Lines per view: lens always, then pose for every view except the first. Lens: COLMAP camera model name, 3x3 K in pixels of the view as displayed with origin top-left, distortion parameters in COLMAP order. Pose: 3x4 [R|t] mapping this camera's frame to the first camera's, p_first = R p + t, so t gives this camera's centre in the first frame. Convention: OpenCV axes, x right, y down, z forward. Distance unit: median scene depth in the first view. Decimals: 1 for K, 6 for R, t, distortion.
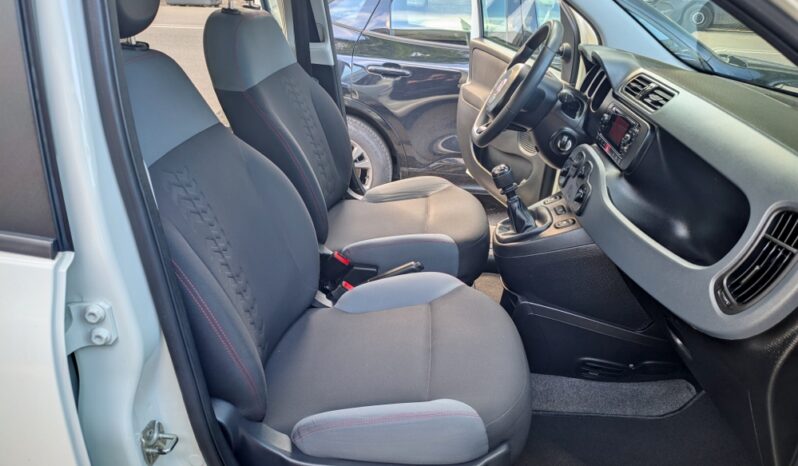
lens RADIAL K [[551.6, 0, 398.6], [0, 551.6, 213.2], [0, 0, 1]] dist [0.000120, -0.000759]
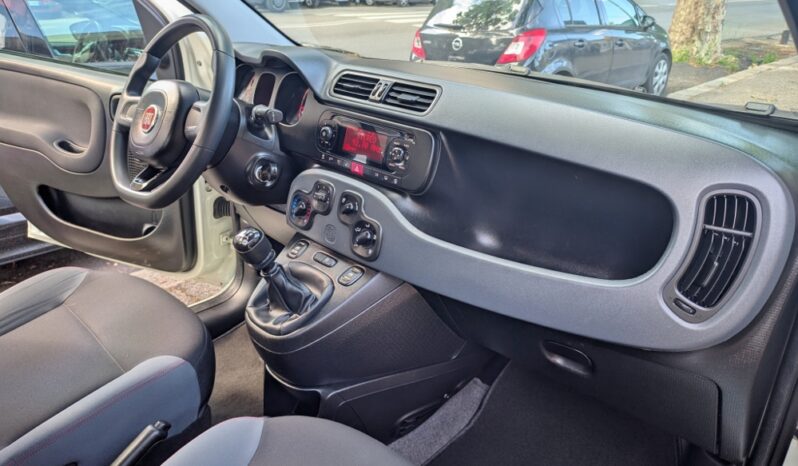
lens RADIAL K [[551.6, 0, 398.6], [0, 551.6, 213.2], [0, 0, 1]] dist [0.000120, -0.000759]
pose [[0.656645, -0.302713, 0.690784, -0.143898], [0.304032, 0.944444, 0.124864, -0.128909], [-0.690204, 0.128029, 0.712198, 0.377228]]
